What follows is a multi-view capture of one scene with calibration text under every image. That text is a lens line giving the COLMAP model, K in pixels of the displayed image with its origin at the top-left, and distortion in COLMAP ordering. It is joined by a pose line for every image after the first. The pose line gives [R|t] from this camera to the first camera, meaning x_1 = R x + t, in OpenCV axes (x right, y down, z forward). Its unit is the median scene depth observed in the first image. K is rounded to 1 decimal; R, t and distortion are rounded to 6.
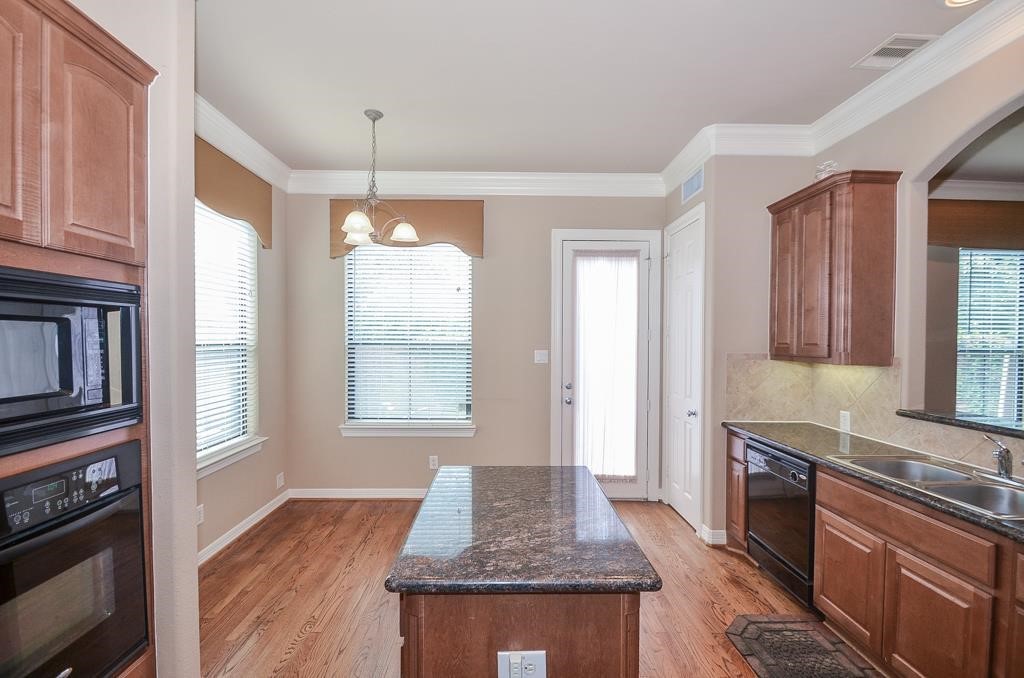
lens RADIAL K [[446.4, 0, 507.8], [0, 446.4, 344.0], [0, 0, 1]] dist [0.015530, -0.016598]
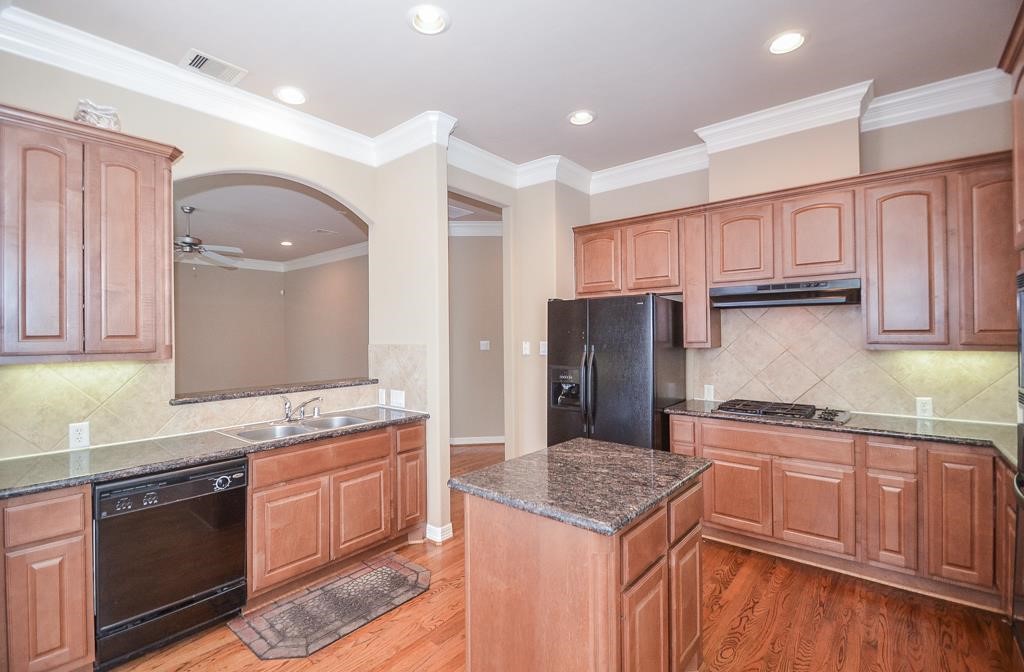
lens RADIAL K [[461.8, 0, 501.9], [0, 461.8, 336.5], [0, 0, 1]] dist [0.019730, -0.018597]
pose [[-0.755173, 0.000774, 0.655525, -0.594335], [0.011552, 0.999860, 0.012128, -0.000923], [-0.655424, 0.016732, -0.755076, 2.041179]]
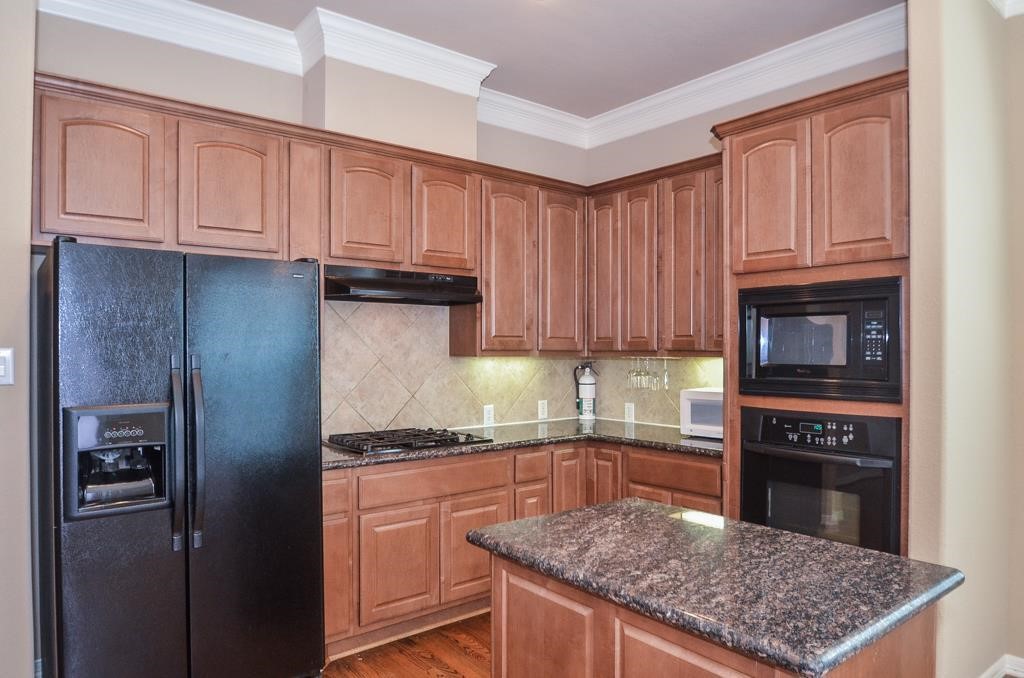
lens RADIAL K [[649.9, 0, 498.0], [0, 649.9, 345.1], [0, 0, 1]] dist [-0.033426, 0.002436]
pose [[-0.799038, -0.007424, -0.601235, 0.860656], [-0.010427, 0.999944, 0.001511, 0.043543], [0.601190, 0.007476, -0.799071, 1.608416]]
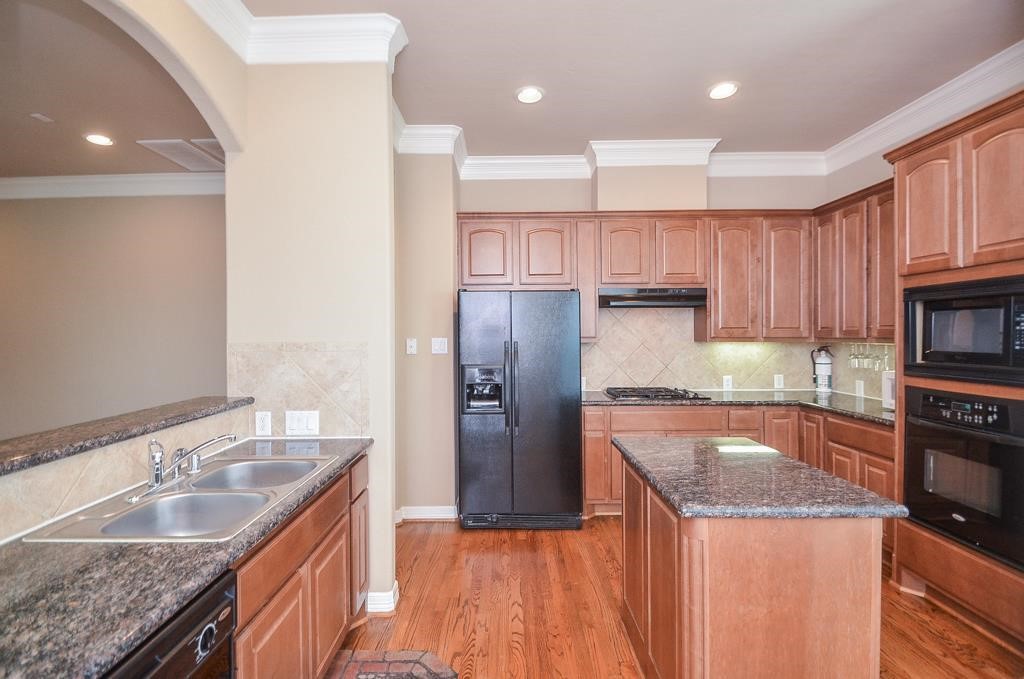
lens RADIAL K [[463.9, 0, 501.6], [0, 463.9, 335.8], [0, 0, 1]] dist [0.016182, -0.018563]
pose [[-0.999678, 0.001556, 0.025330, 0.548392], [0.001995, 0.999848, 0.017310, 0.012924], [-0.025300, 0.017355, -0.999529, 2.178233]]
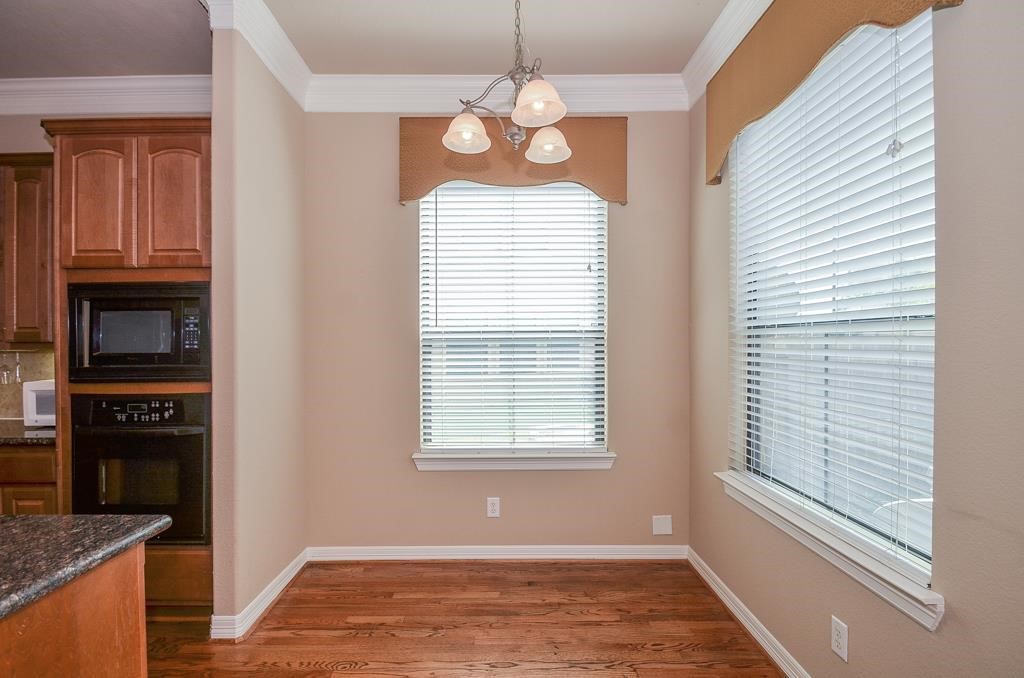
lens RADIAL K [[476.1, 0, 497.3], [0, 476.1, 346.4], [0, 0, 1]] dist [0.020095, -0.021068]
pose [[-0.022143, 0.003363, -0.999749, 0.609731], [-0.005363, 0.999980, 0.003483, 0.058524], [0.999740, 0.005439, -0.022124, 1.866191]]
